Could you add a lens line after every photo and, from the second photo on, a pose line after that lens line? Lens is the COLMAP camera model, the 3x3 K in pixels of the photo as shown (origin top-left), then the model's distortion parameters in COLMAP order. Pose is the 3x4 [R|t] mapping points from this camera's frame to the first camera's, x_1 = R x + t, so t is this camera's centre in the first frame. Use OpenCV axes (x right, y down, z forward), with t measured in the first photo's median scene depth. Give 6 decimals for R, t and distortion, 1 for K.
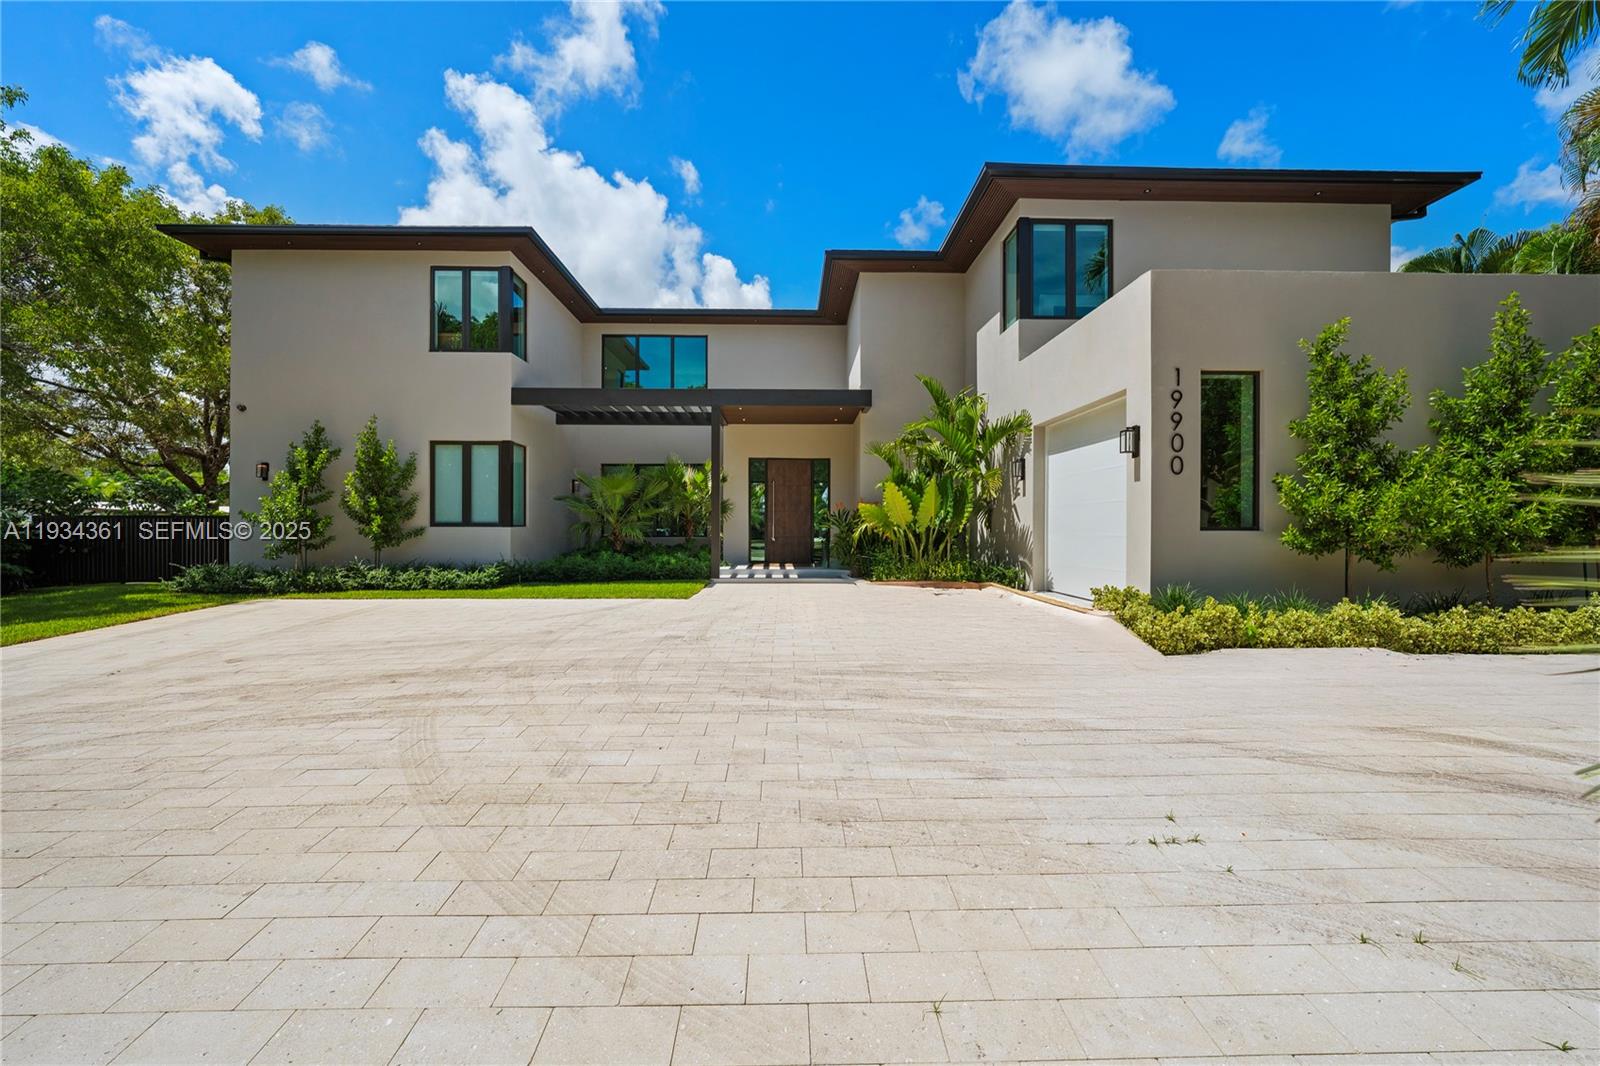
lens RADIAL K [[607.8, 0, 796.2], [0, 607.8, 531.9], [0, 0, 1]] dist [-0.000790, -0.000600]
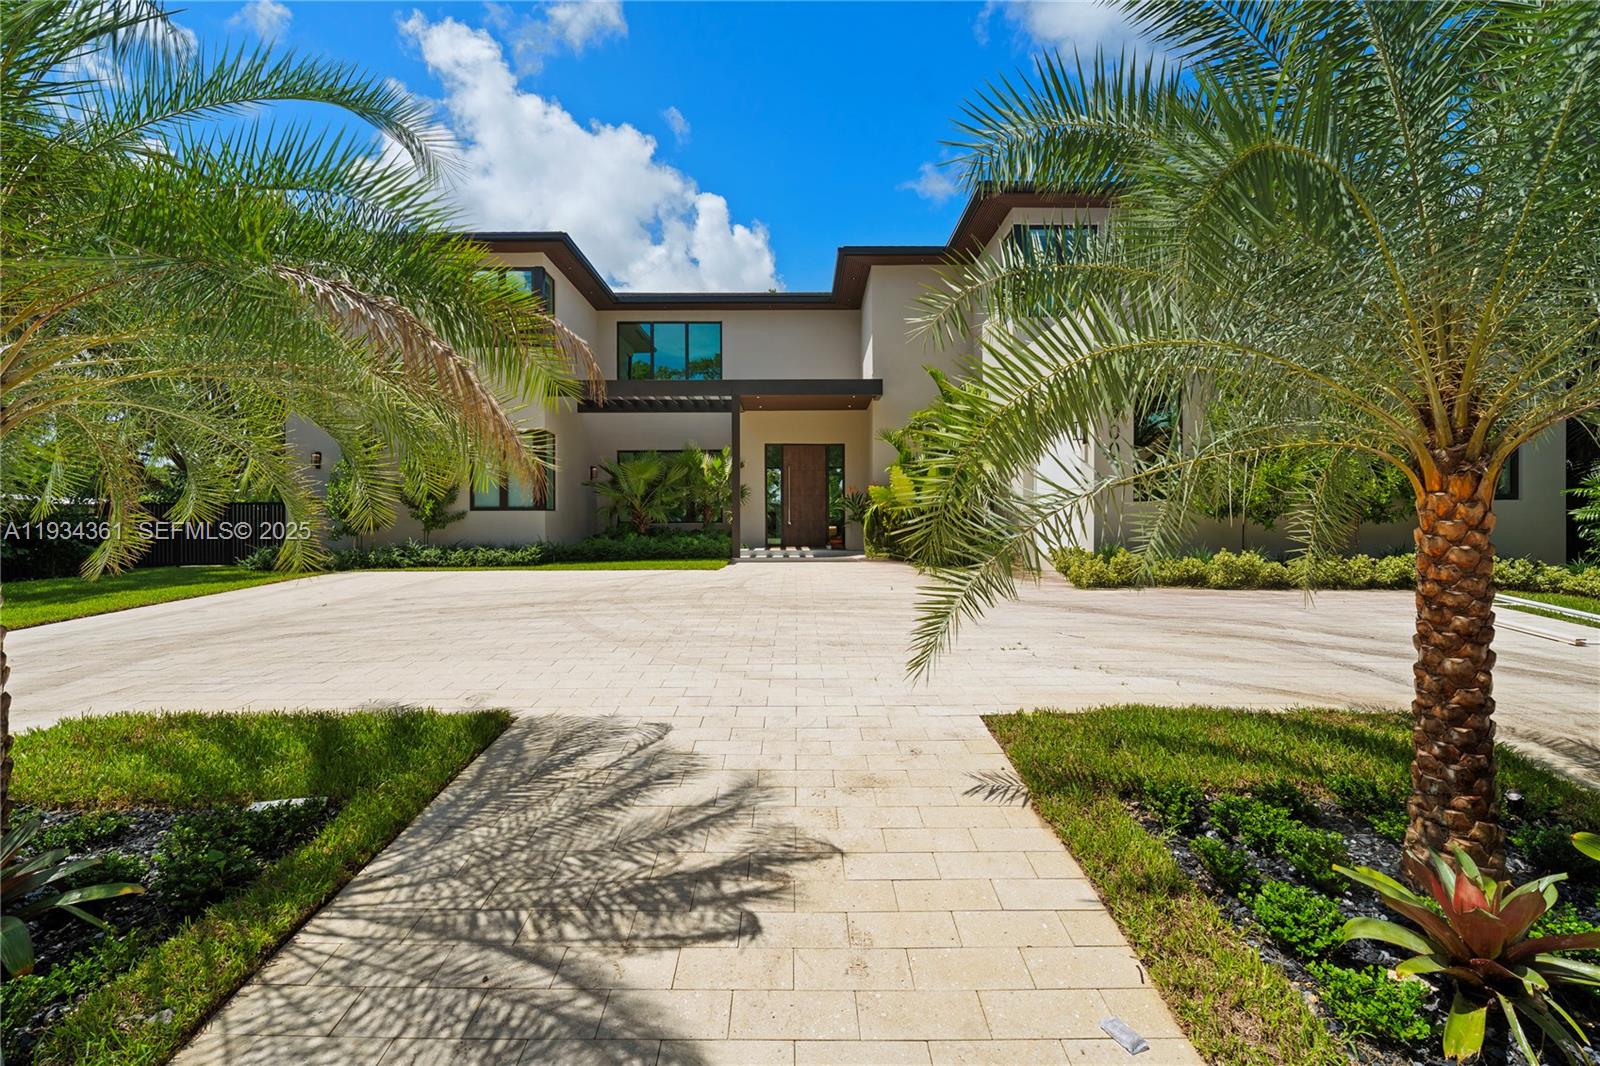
lens RADIAL K [[723.5, 0, 802.4], [0, 723.5, 536.2], [0, 0, 1]] dist [-0.001793, 0.001351]
pose [[0.999931, -0.005806, -0.010245, -0.003901], [0.005902, 0.999939, 0.009377, 0.025300], [0.010190, -0.009437, 0.999904, -0.247124]]
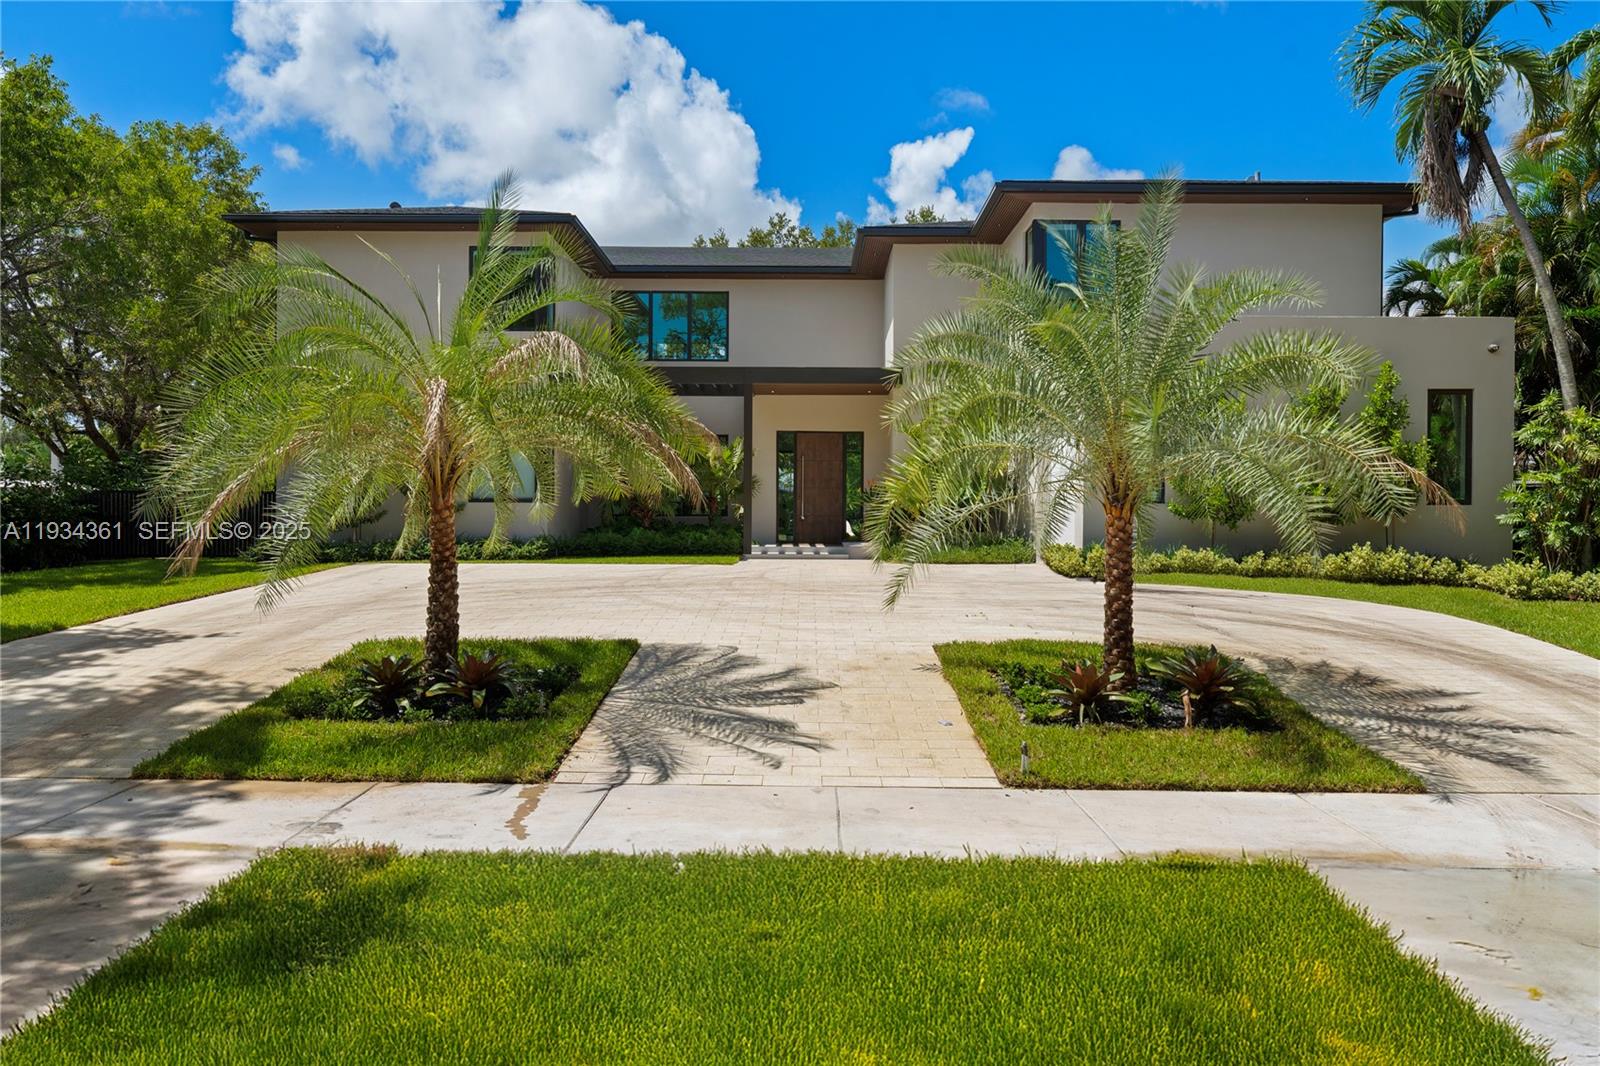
lens RADIAL K [[1056.2, 0, 798.5], [0, 1056.2, 527.9], [0, 0, 1]] dist [-0.003590, 0.000903]
pose [[0.999705, 0.003256, -0.024083, -0.005326], [-0.003132, 0.999982, 0.005182, 0.021723], [0.024099, -0.005106, 0.999697, -0.701278]]
